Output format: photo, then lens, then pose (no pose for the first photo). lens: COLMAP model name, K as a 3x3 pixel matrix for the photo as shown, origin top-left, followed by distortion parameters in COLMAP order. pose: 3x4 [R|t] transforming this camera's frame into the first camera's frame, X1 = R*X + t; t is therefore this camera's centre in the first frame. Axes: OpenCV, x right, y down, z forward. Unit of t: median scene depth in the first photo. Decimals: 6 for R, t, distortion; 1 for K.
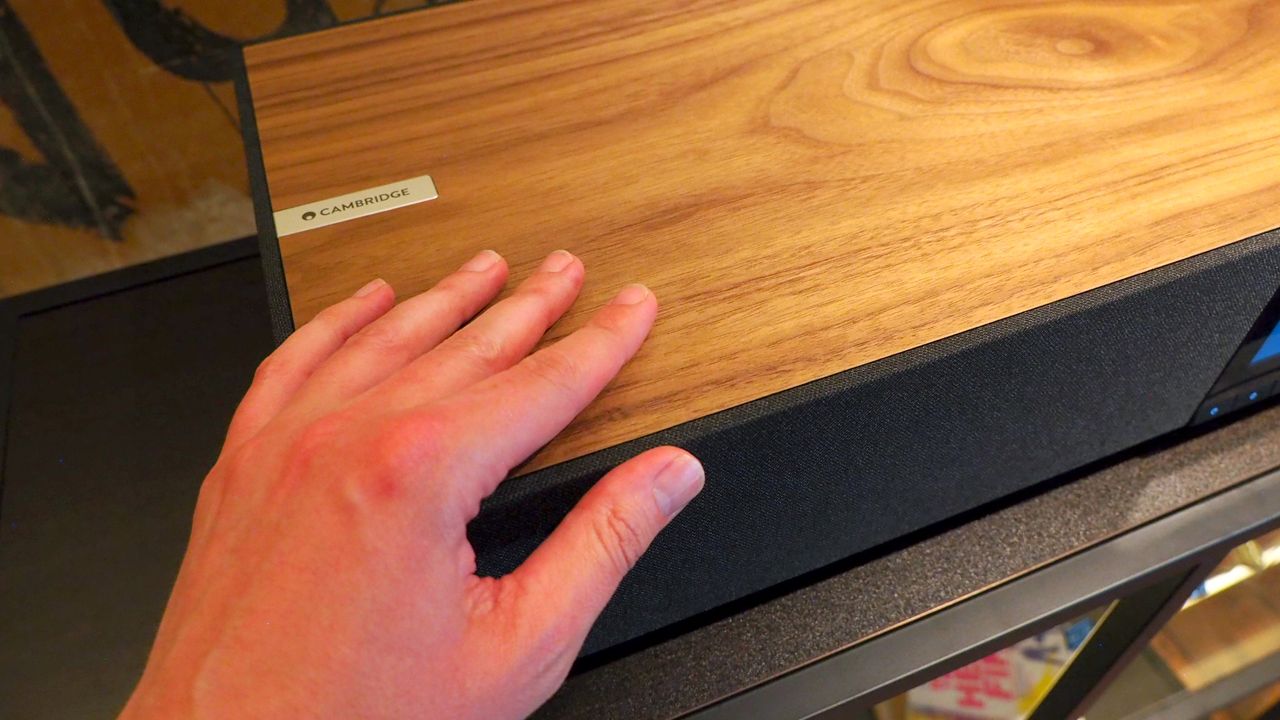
lens RADIAL K [[886.1, 0, 641.5], [0, 886.1, 359.9], [0, 0, 1]] dist [-0.006506, -0.003490]
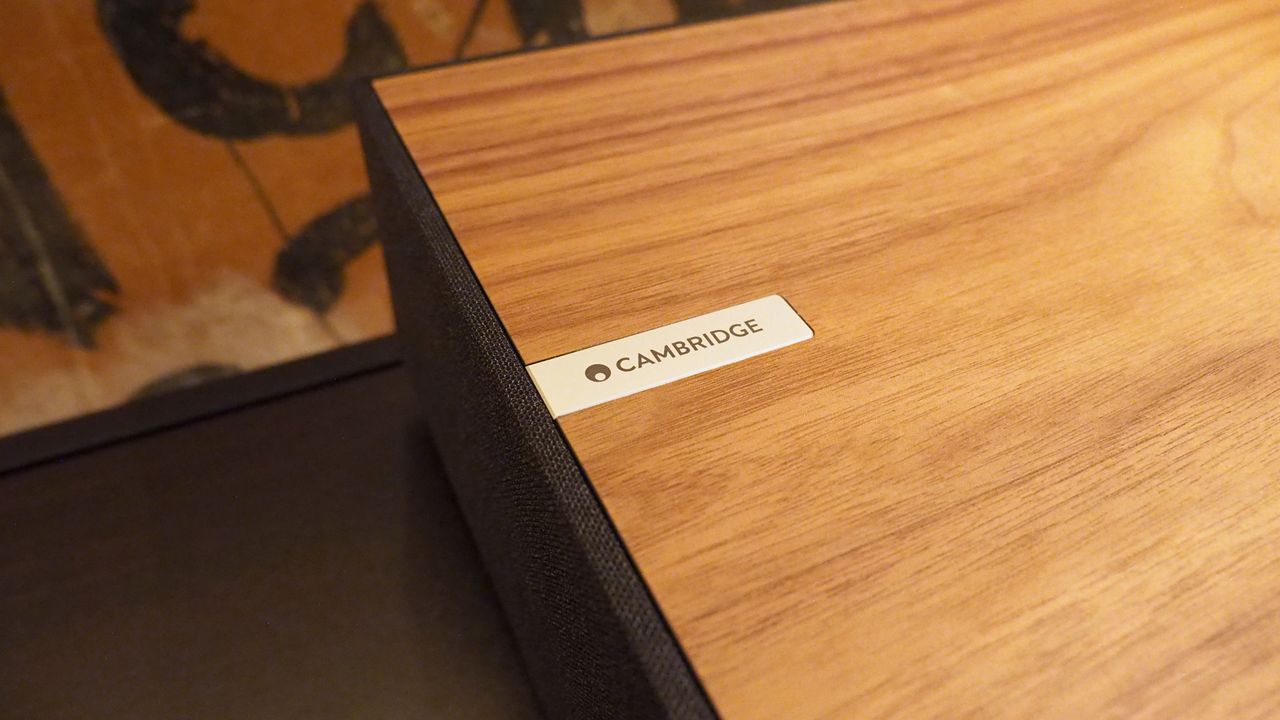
lens RADIAL K [[886.1, 0, 640.4], [0, 886.1, 361.3], [0, 0, 1]] dist [-0.006506, -0.003490]
pose [[0.996309, -0.002345, 0.085806, -0.326544], [0.008910, 0.997052, -0.076210, -0.105521], [-0.085374, 0.076694, 0.993393, 0.378702]]
